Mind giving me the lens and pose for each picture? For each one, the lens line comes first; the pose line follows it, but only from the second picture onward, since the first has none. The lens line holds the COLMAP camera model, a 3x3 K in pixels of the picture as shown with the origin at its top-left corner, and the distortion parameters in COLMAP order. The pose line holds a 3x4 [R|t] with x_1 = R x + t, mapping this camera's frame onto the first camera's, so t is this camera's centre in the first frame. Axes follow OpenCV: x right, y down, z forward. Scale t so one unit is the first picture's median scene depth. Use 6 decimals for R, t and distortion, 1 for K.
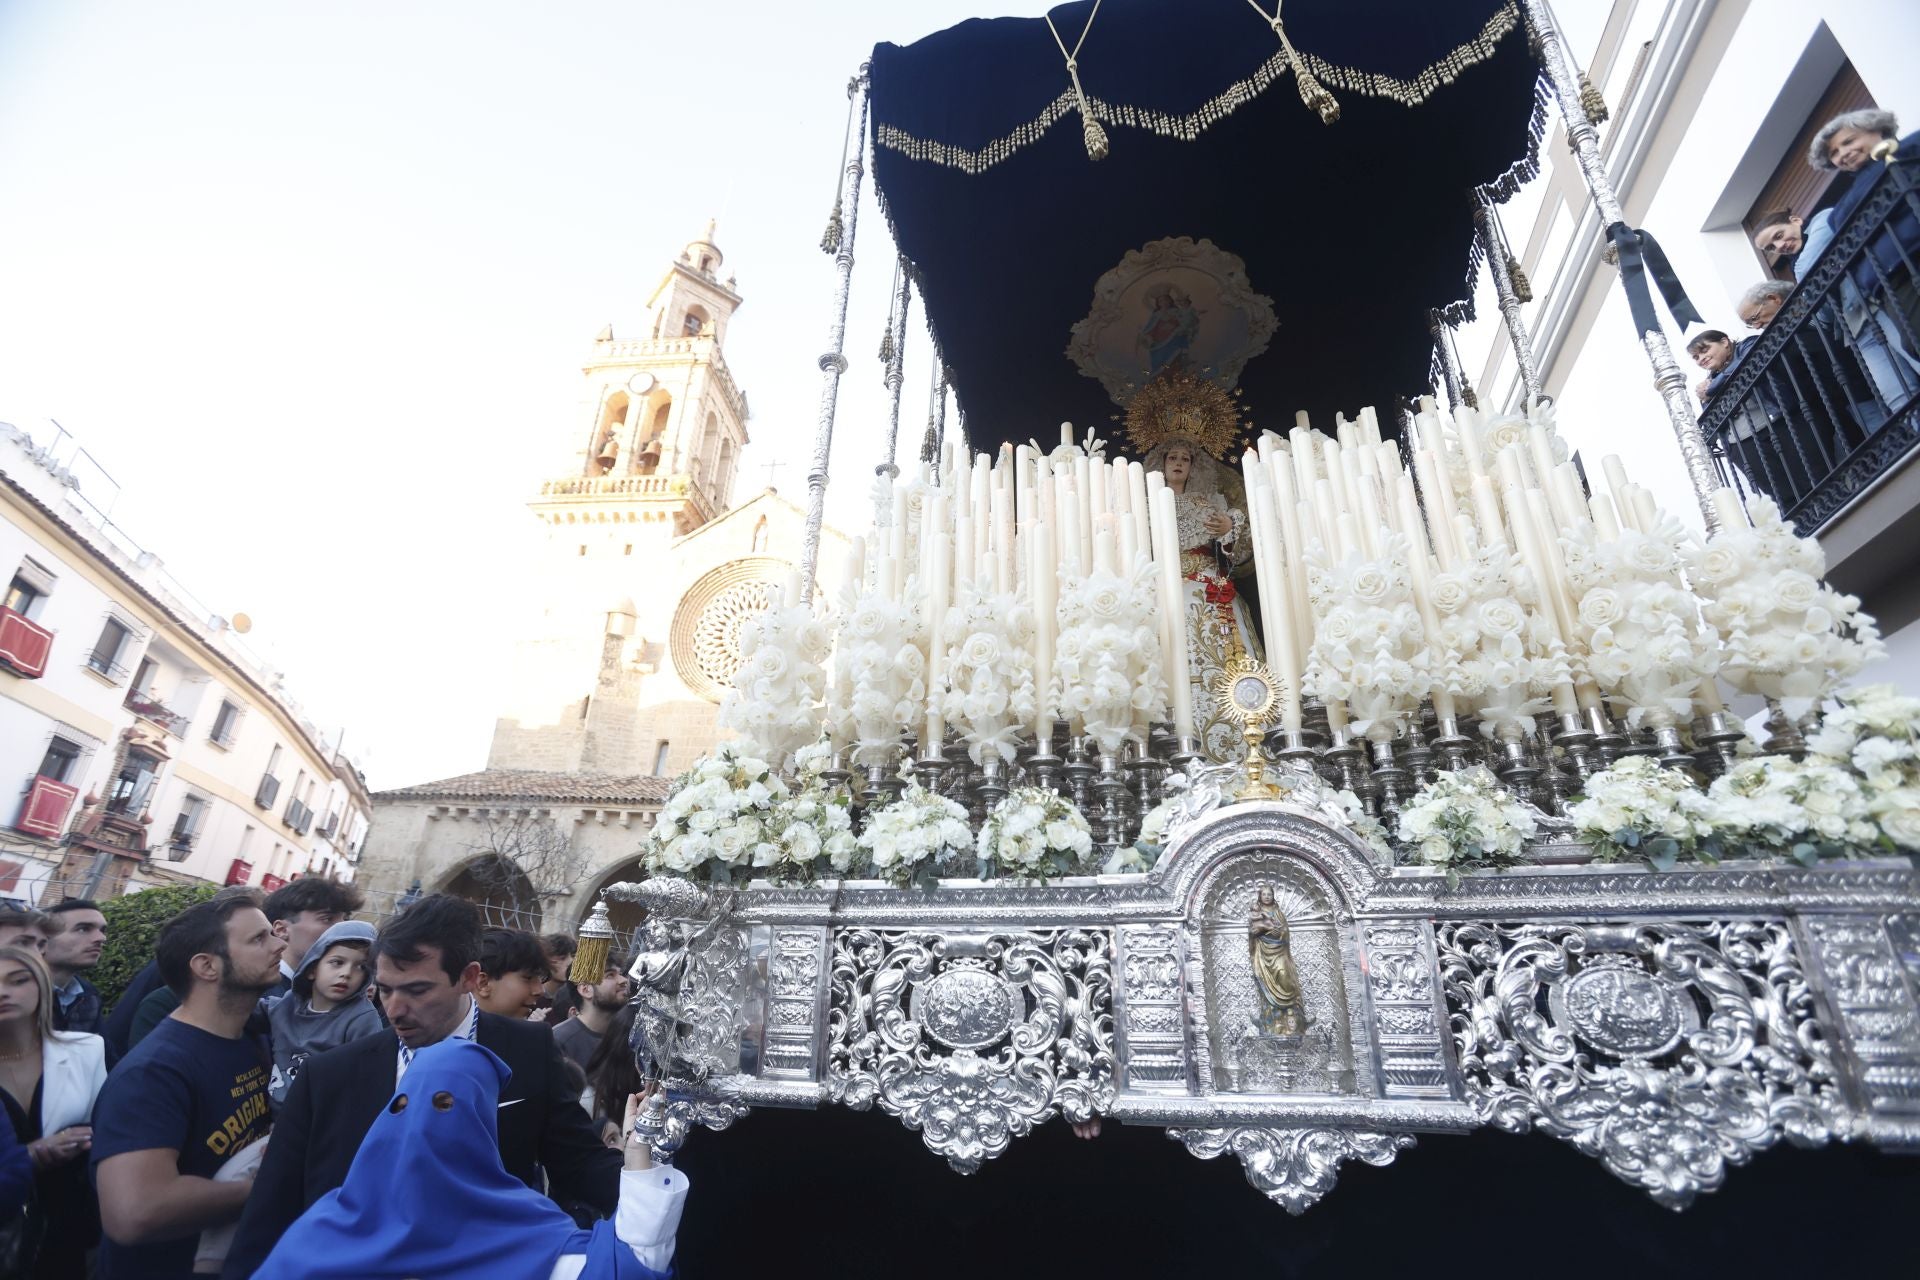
lens RADIAL K [[882.9, 0, 964.8], [0, 882.9, 631.2], [0, 0, 1]] dist [-0.074020, 0.029104]
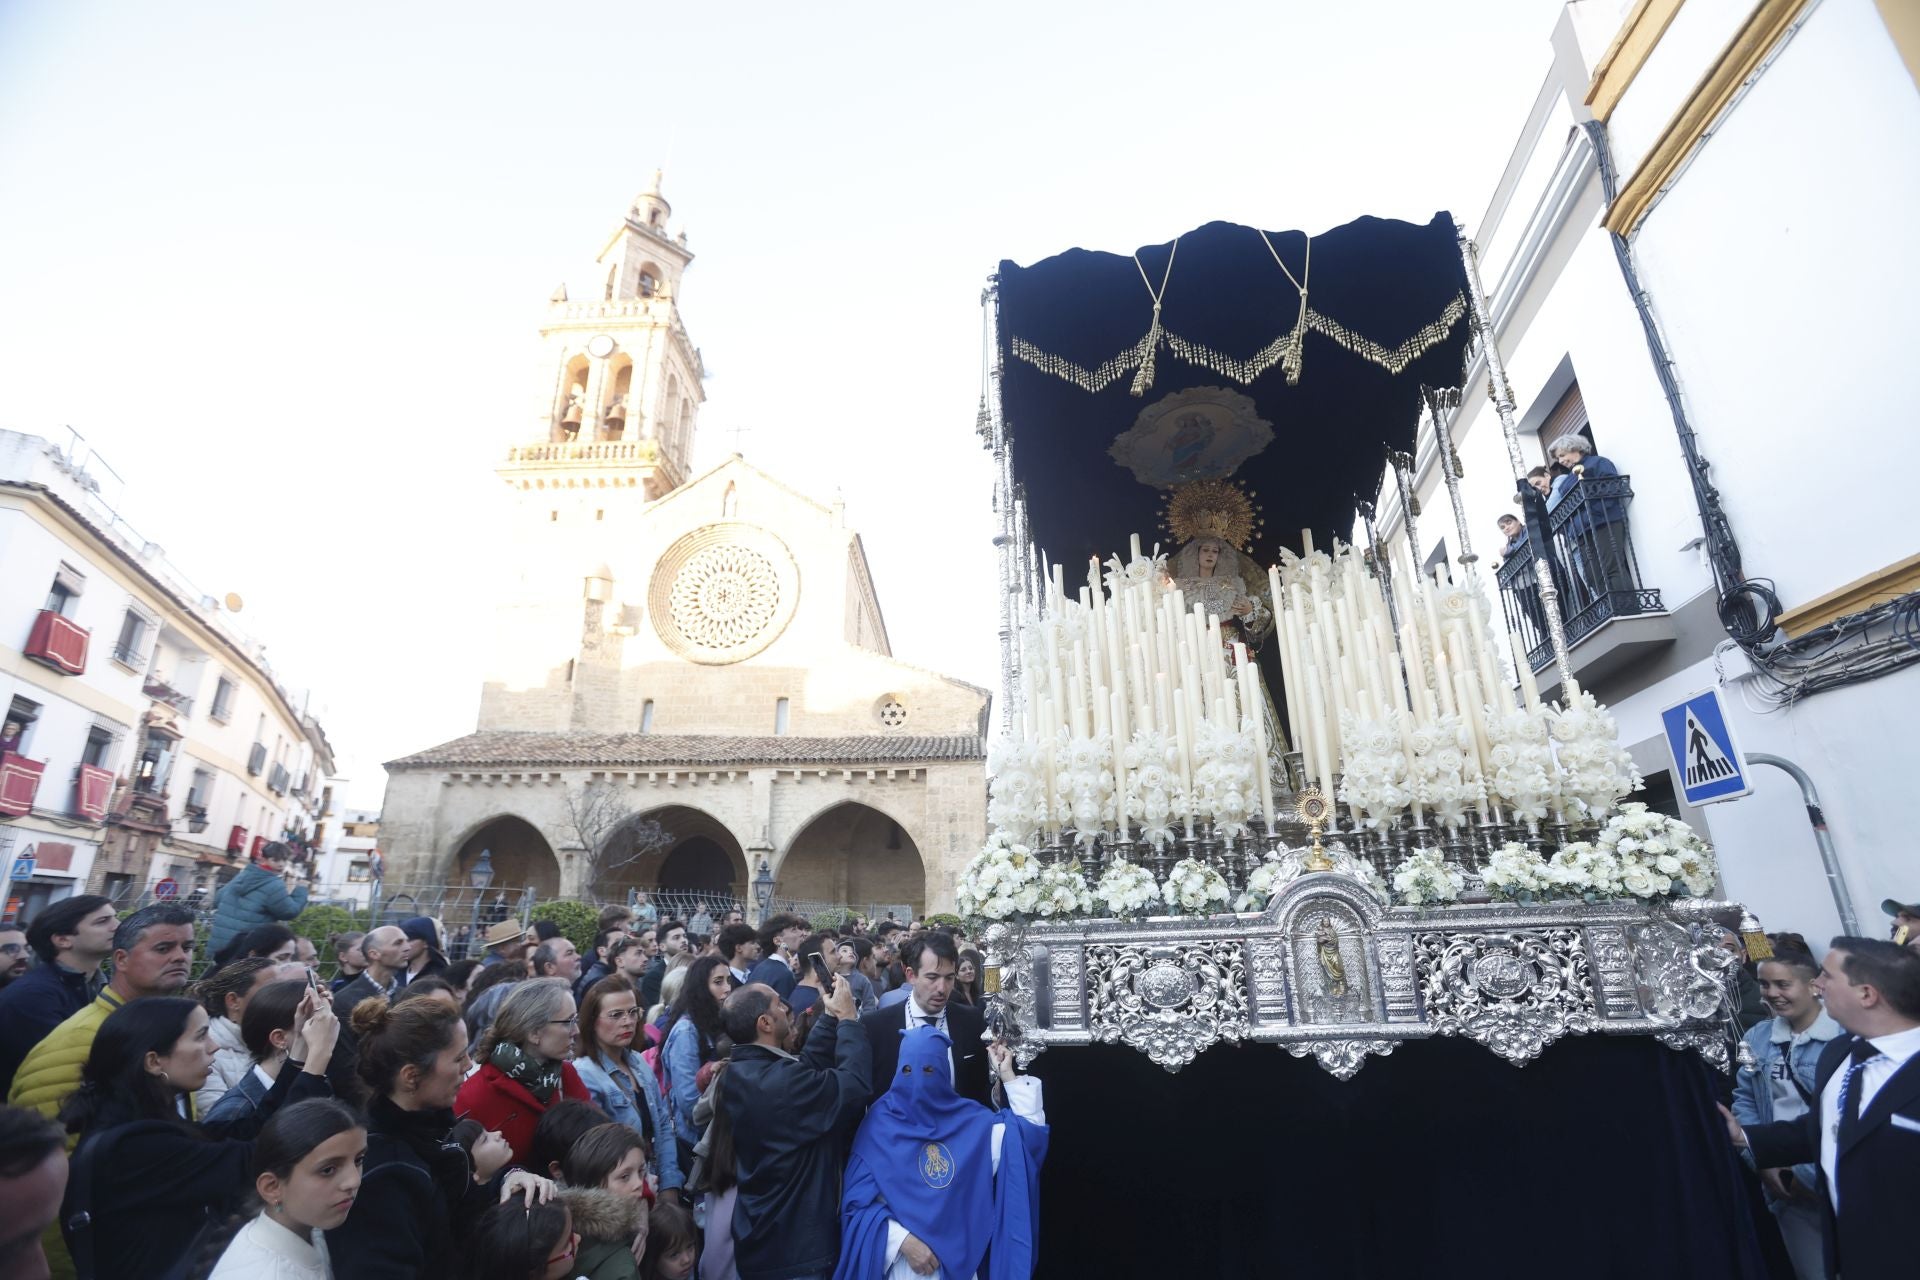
lens RADIAL K [[864.9, 0, 963.2], [0, 864.9, 647.1], [0, 0, 1]] dist [-0.081831, 0.034354]
pose [[0.996645, -0.017109, 0.080039, -0.462030], [0.009127, 0.995040, 0.099057, -0.384578], [-0.081337, -0.097994, 0.991858, -0.562950]]
